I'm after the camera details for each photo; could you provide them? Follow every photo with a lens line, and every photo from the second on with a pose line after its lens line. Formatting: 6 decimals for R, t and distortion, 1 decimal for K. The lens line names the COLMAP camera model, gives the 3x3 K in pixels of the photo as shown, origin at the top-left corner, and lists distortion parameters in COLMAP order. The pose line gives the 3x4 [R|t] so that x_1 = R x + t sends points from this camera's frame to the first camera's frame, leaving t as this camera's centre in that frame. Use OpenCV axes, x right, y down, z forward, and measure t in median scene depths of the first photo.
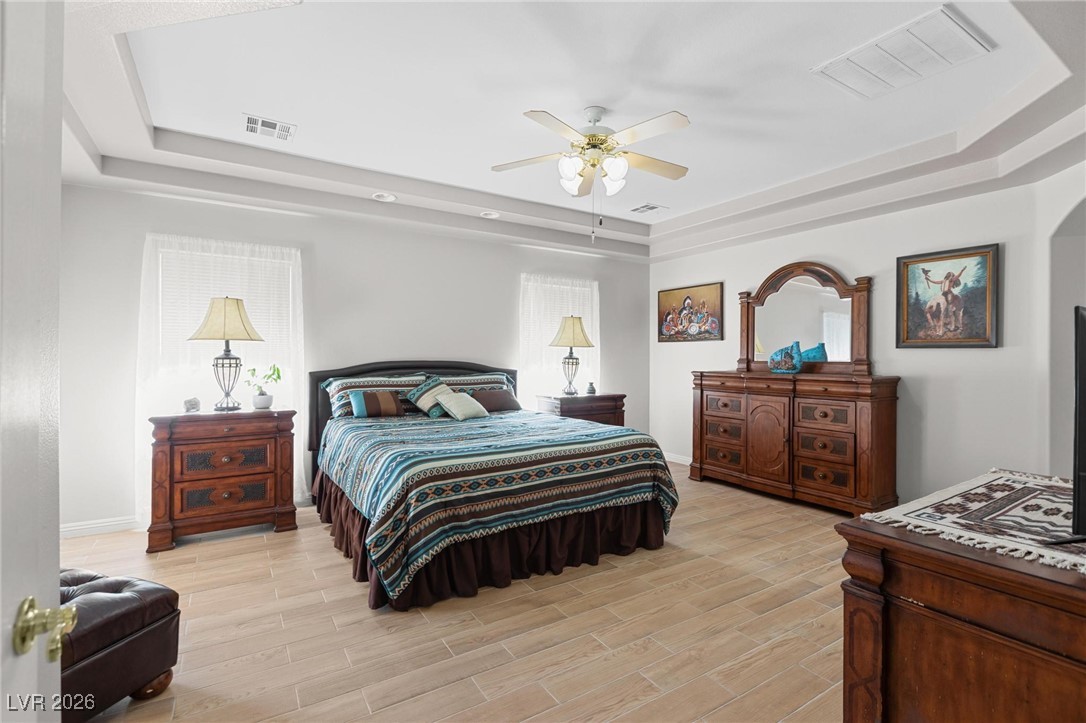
lens RADIAL K [[494.9, 0, 540.4], [0, 494.9, 358.9], [0, 0, 1]] dist [-0.006692, 0.000638]
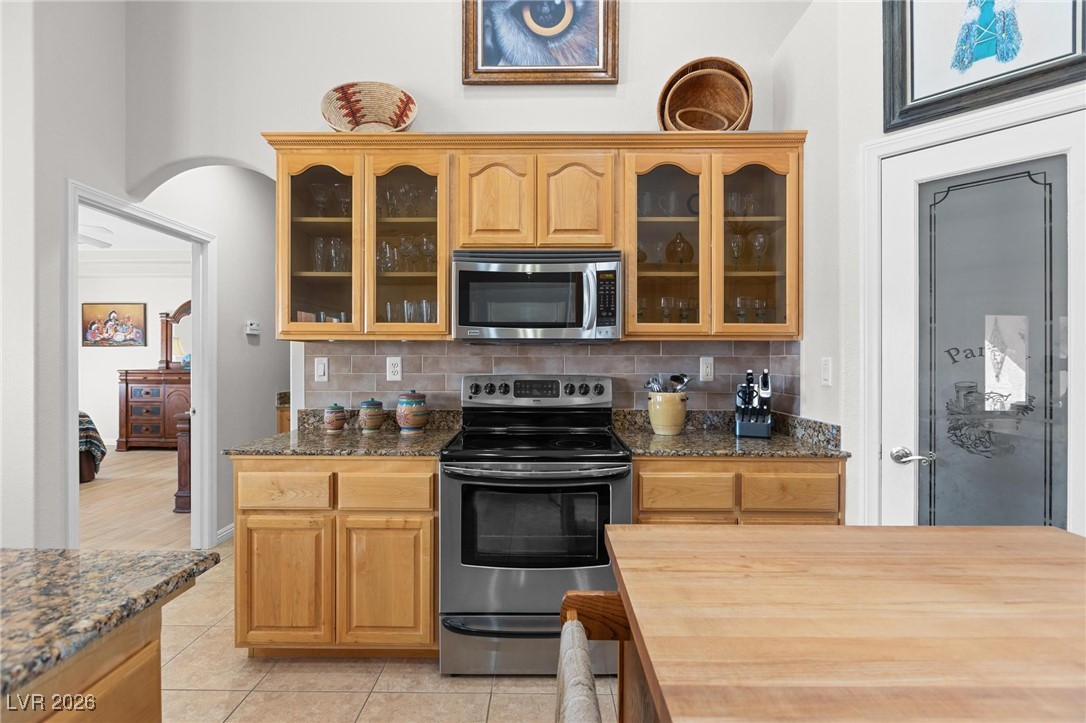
lens RADIAL K [[494.9, 0, 540.4], [0, 494.9, 361.4], [0, 0, 1]] dist [-0.006692, 0.000638]
pose [[0.539985, -0.007548, 0.841641, -0.196295], [0.005004, 0.999971, 0.005758, 0.000467], [-0.841660, 0.001102, 0.540007, -0.678809]]
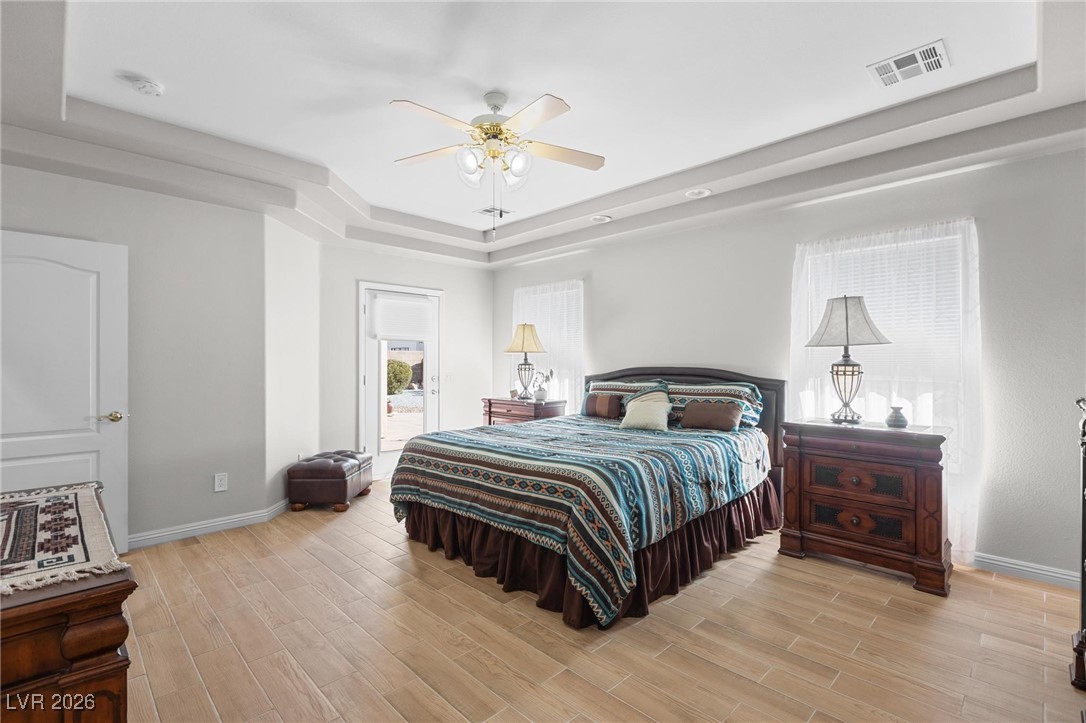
lens RADIAL K [[494.9, 0, 541.7], [0, 494.9, 363.0], [0, 0, 1]] dist [-0.006692, 0.000638]
pose [[0.217851, -0.004418, -0.975972, 0.592708], [-0.001726, 0.999986, -0.004912, 0.000817], [0.975981, 0.002755, 0.217840, 0.506619]]
